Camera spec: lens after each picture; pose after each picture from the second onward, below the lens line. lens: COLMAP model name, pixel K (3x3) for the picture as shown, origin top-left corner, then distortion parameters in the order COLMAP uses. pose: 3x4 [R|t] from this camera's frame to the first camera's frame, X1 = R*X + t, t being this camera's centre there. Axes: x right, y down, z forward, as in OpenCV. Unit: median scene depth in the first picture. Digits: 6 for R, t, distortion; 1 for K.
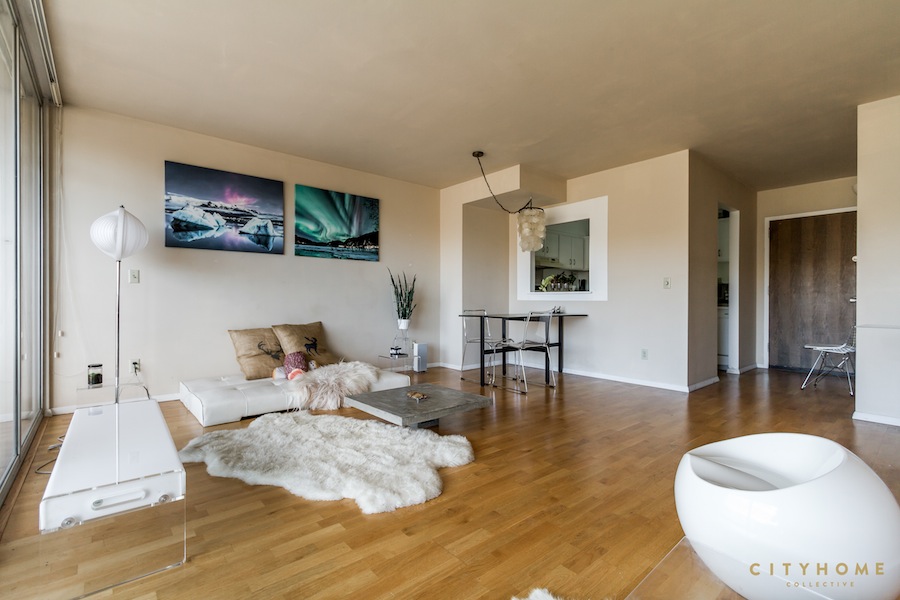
lens RADIAL K [[412.7, 0, 450.0], [0, 412.7, 300.0], [0, 0, 1]] dist [0.010986, -0.003348]
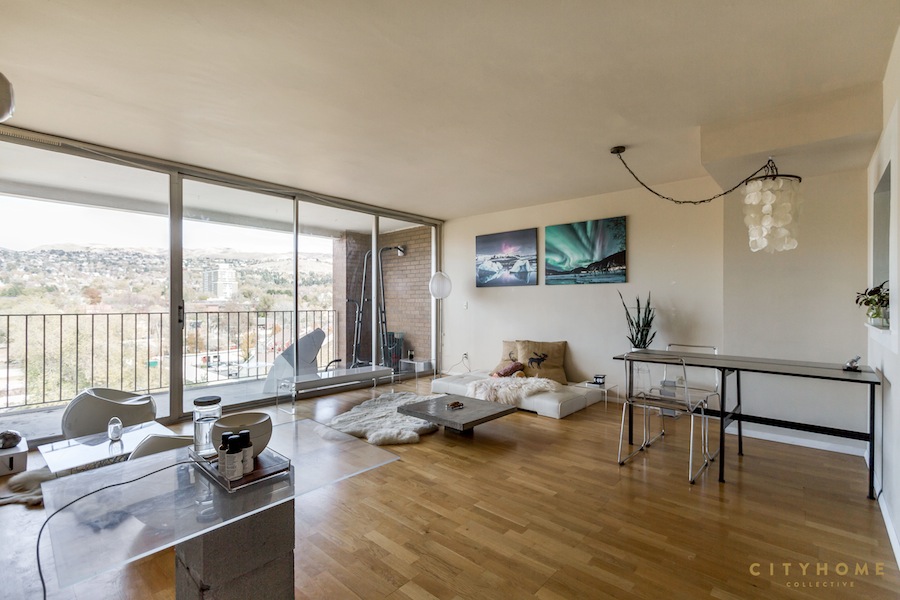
lens RADIAL K [[412.7, 0, 450.0], [0, 412.7, 300.0], [0, 0, 1]] dist [0.010986, -0.003348]
pose [[0.141262, -0.007982, -0.989940, 0.791442], [-0.002402, 0.999962, -0.008405, -0.052259], [0.989969, 0.003565, 0.141237, 0.547890]]
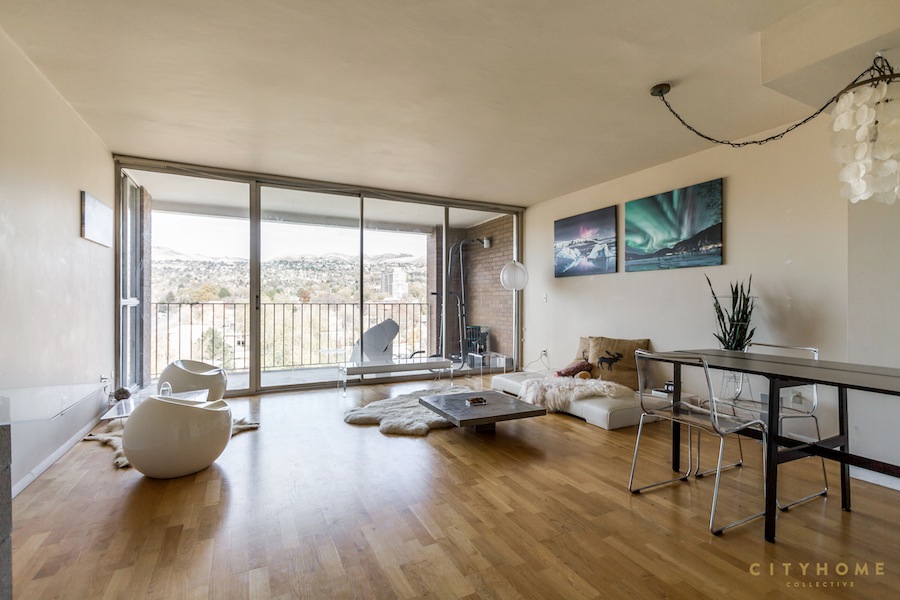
lens RADIAL K [[412.7, 0, 450.0], [0, 412.7, 300.0], [0, 0, 1]] dist [0.010986, -0.003348]
pose [[-0.231537, -0.006439, -0.972805, 0.725494], [-0.004771, 0.999974, -0.005483, -0.030177], [0.972814, 0.003371, -0.231562, 0.812242]]
